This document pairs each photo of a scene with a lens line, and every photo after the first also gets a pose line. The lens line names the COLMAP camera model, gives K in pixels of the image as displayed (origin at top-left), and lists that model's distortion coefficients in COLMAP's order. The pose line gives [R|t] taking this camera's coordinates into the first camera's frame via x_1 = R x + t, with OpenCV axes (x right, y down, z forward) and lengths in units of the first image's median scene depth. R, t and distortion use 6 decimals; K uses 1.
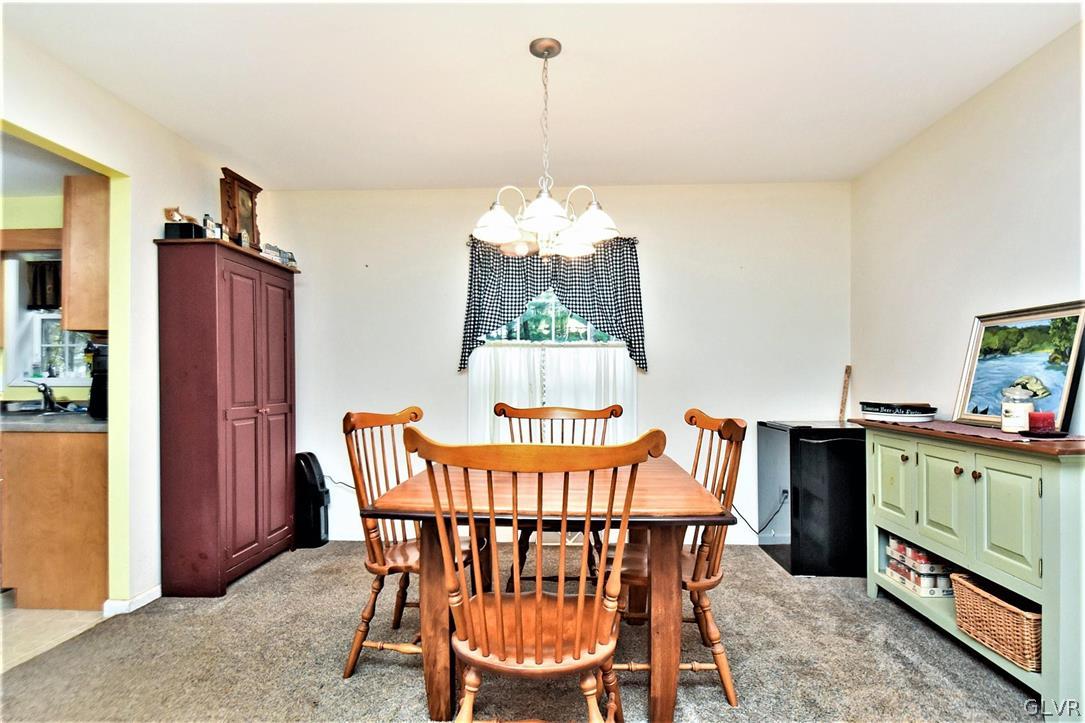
lens RADIAL K [[591.5, 0, 543.6], [0, 591.5, 374.4], [0, 0, 1]] dist [0.017419, -0.001023]
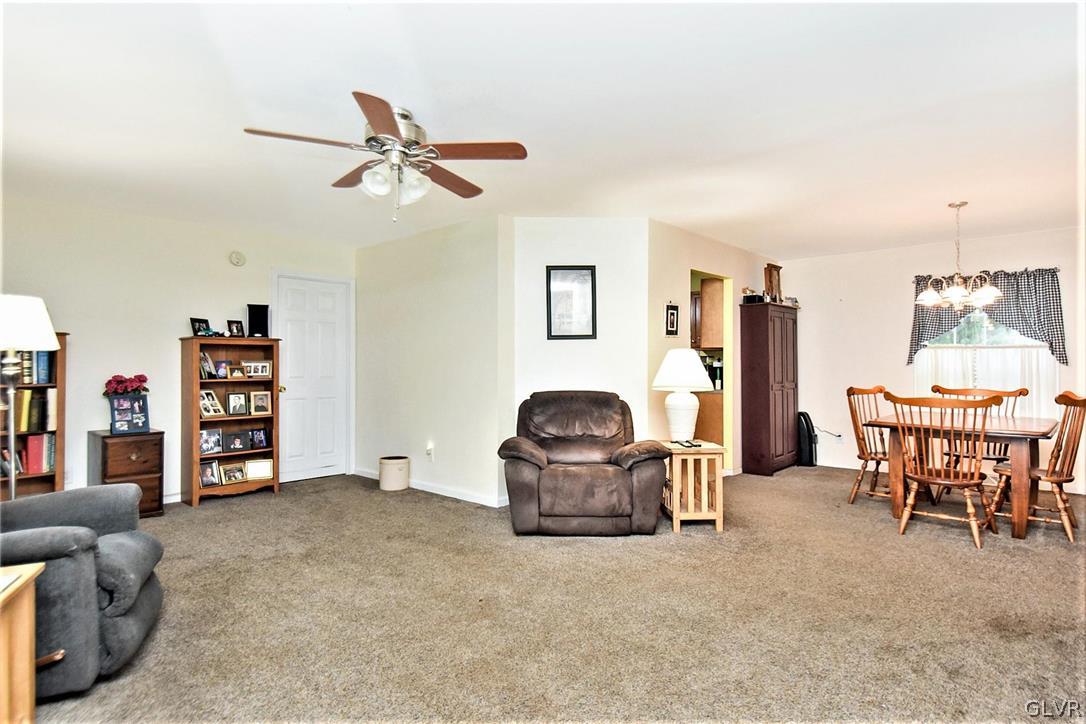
lens RADIAL K [[557.4, 0, 540.5], [0, 557.4, 359.9], [0, 0, 1]] dist [0.002660, -0.020567]
pose [[0.749811, -0.004044, -0.661639, 0.126423], [0.004163, 0.999990, -0.001394, -0.025857], [0.661639, -0.001709, 0.749821, -0.916938]]
